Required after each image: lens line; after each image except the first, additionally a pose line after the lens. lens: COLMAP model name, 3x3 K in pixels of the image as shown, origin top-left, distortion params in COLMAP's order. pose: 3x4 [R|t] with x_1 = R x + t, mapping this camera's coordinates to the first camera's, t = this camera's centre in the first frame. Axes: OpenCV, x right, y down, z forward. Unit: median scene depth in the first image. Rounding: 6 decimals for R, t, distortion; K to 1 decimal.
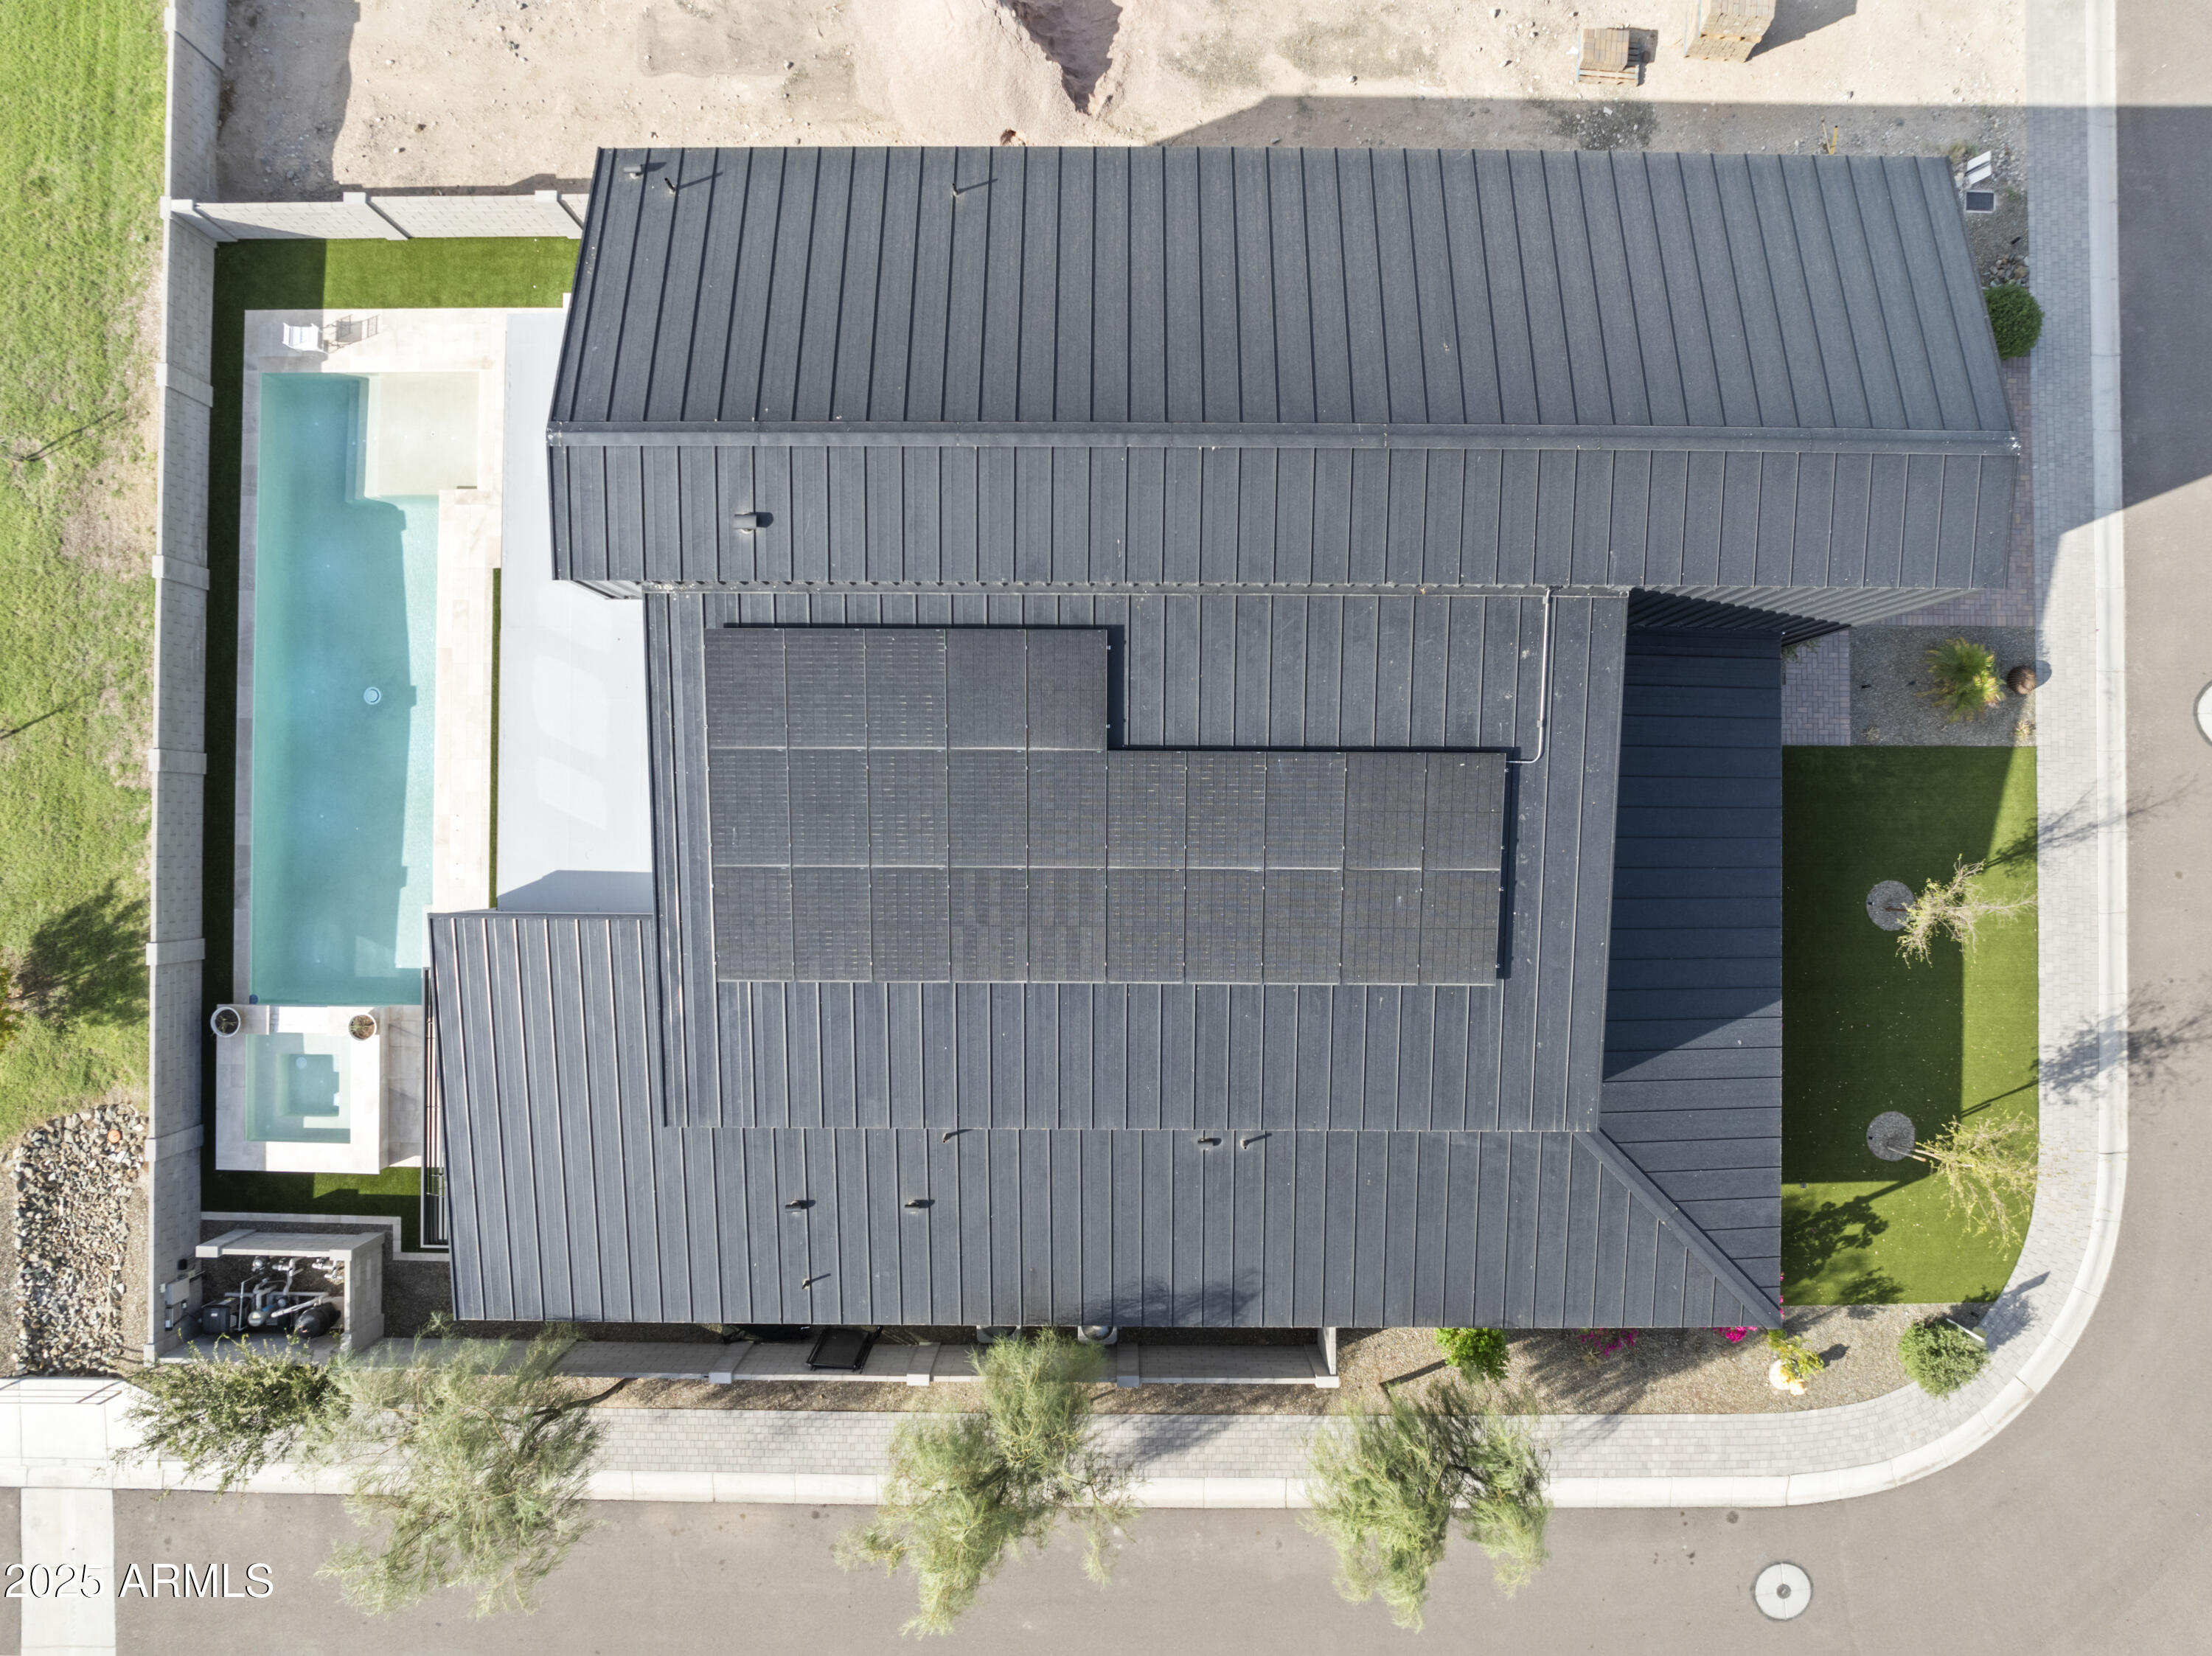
lens RADIAL K [[1558.9, 0, 1106.0], [0, 1558.9, 828.0], [0, 0, 1]] dist [-0.053132, 0.022608]
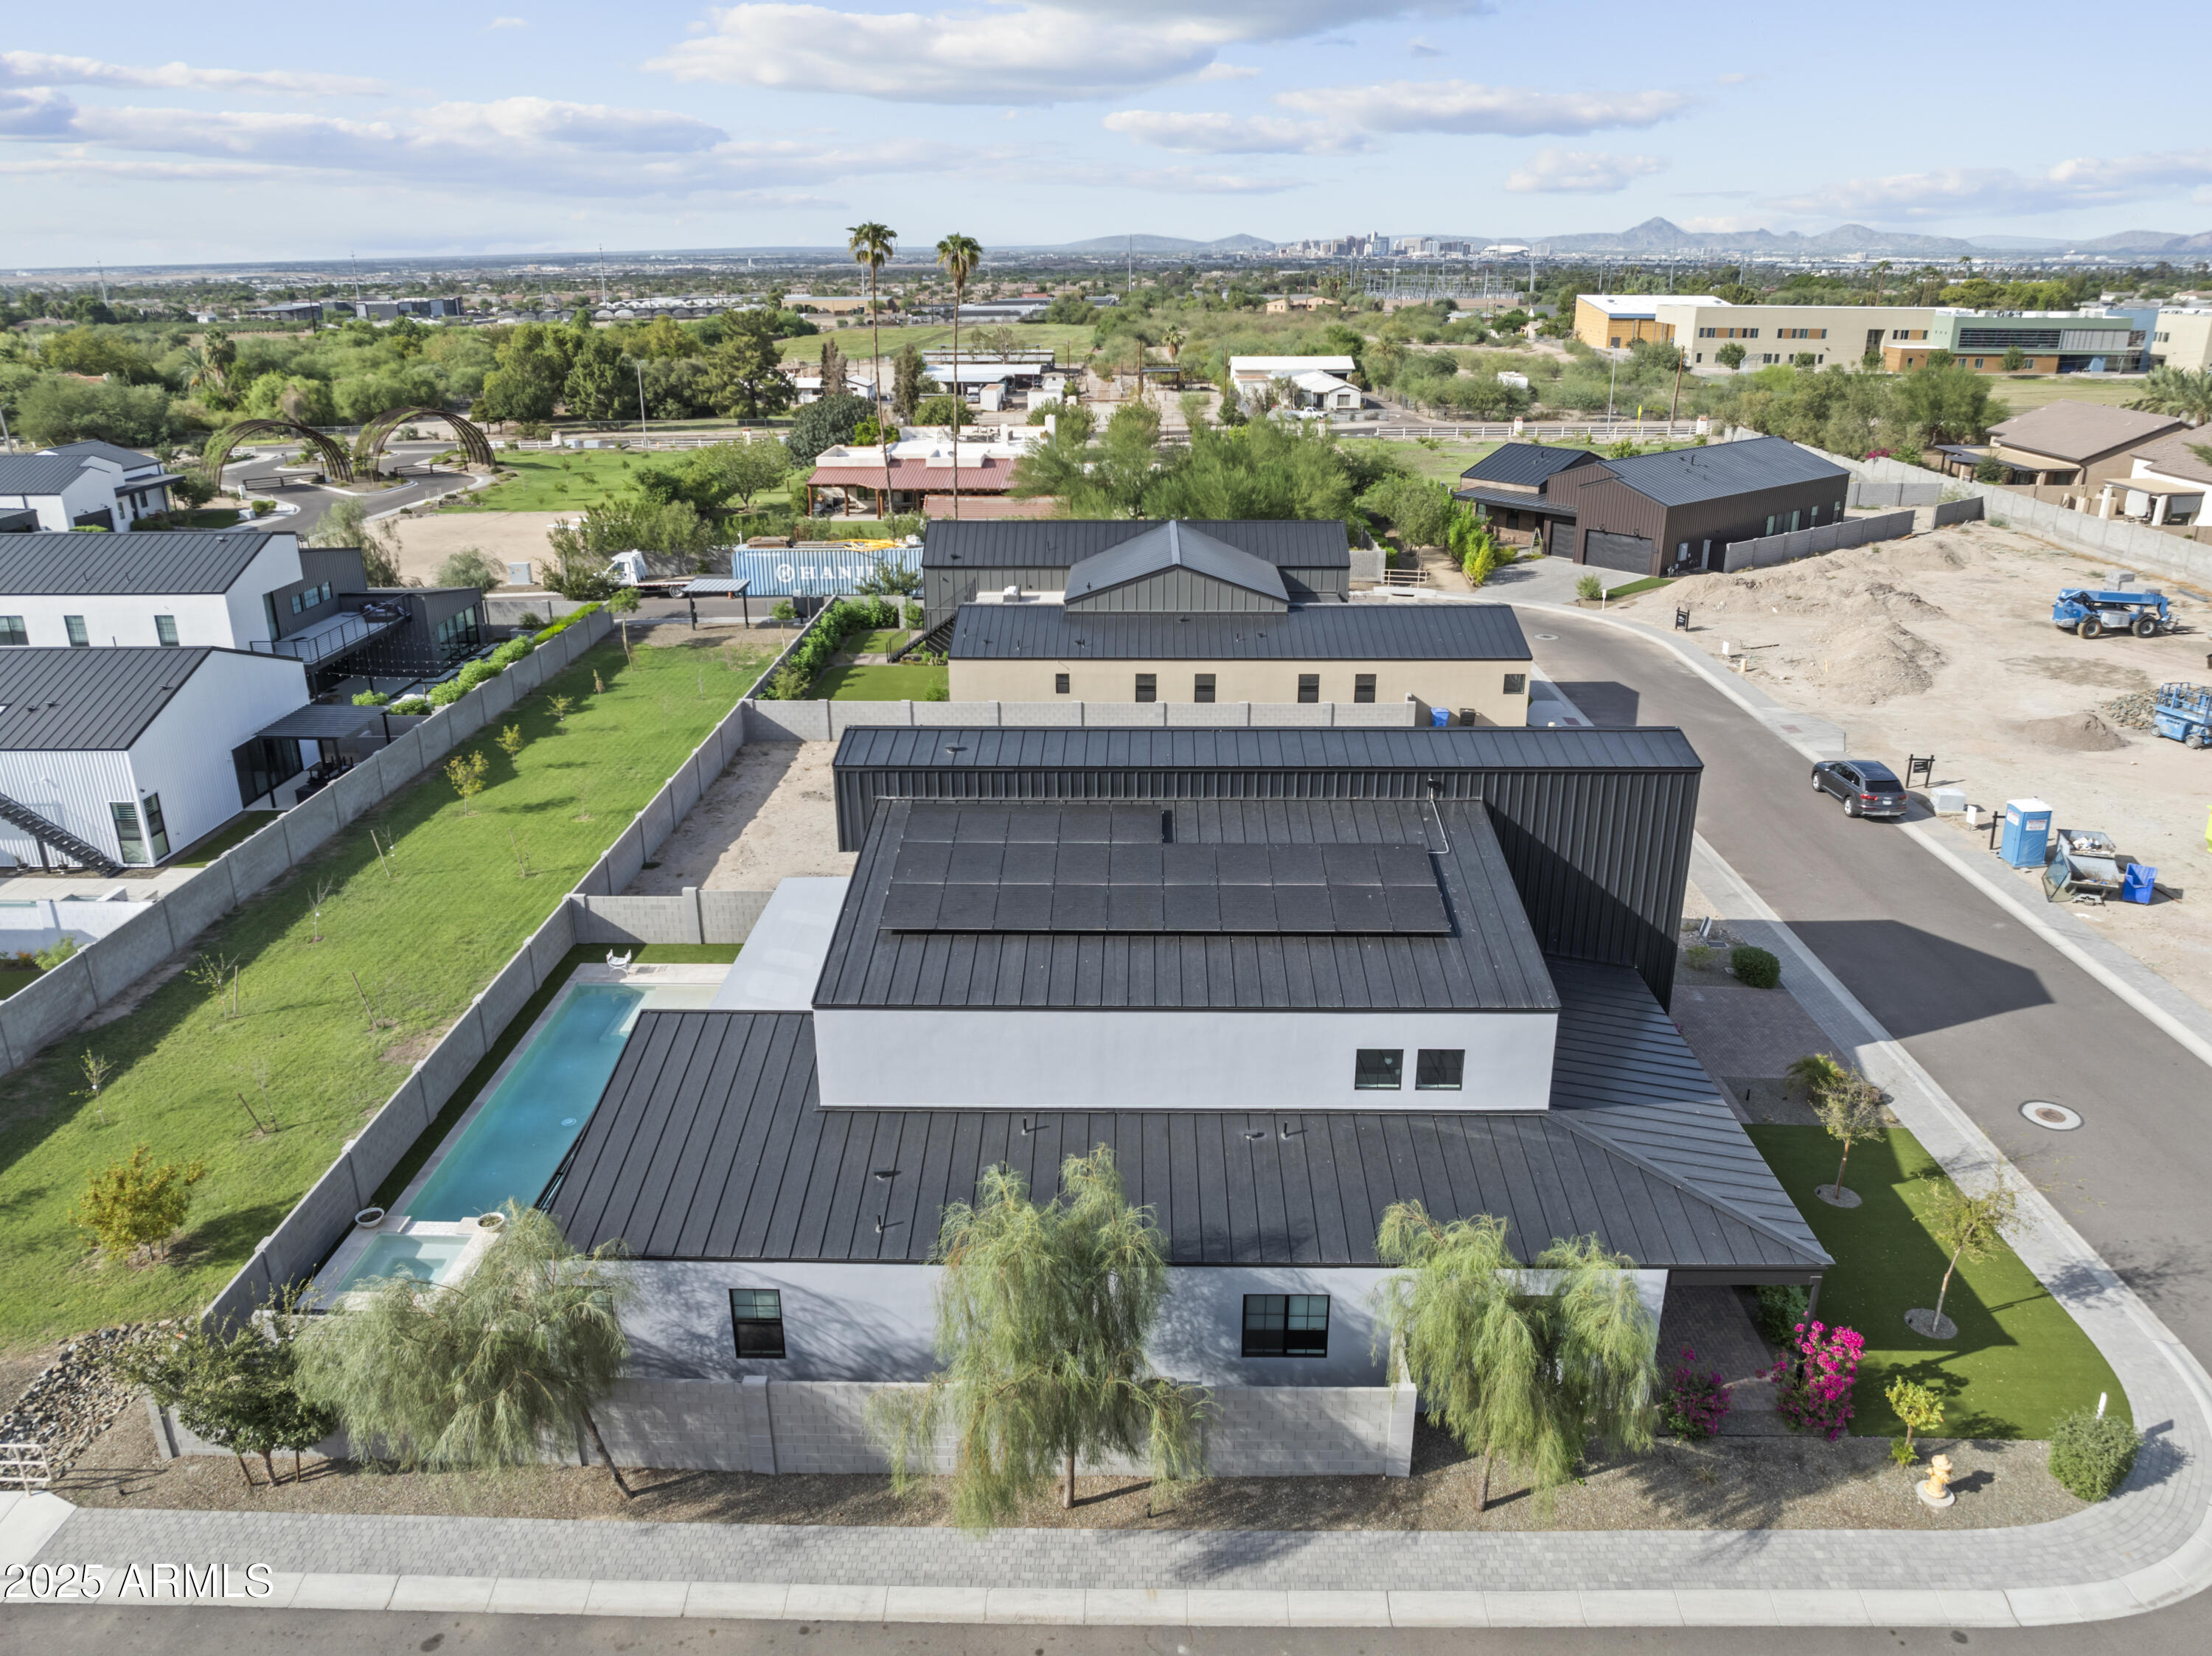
lens RADIAL K [[1546.0, 0, 1106.0], [0, 1546.0, 828.0], [0, 0, 1]] dist [-0.049214, 0.007438]
pose [[0.999865, 0.003331, -0.016065, -0.020785], [-0.016159, 0.369312, -0.929165, 1.026170], [0.002838, 0.929300, 0.369316, 0.322674]]
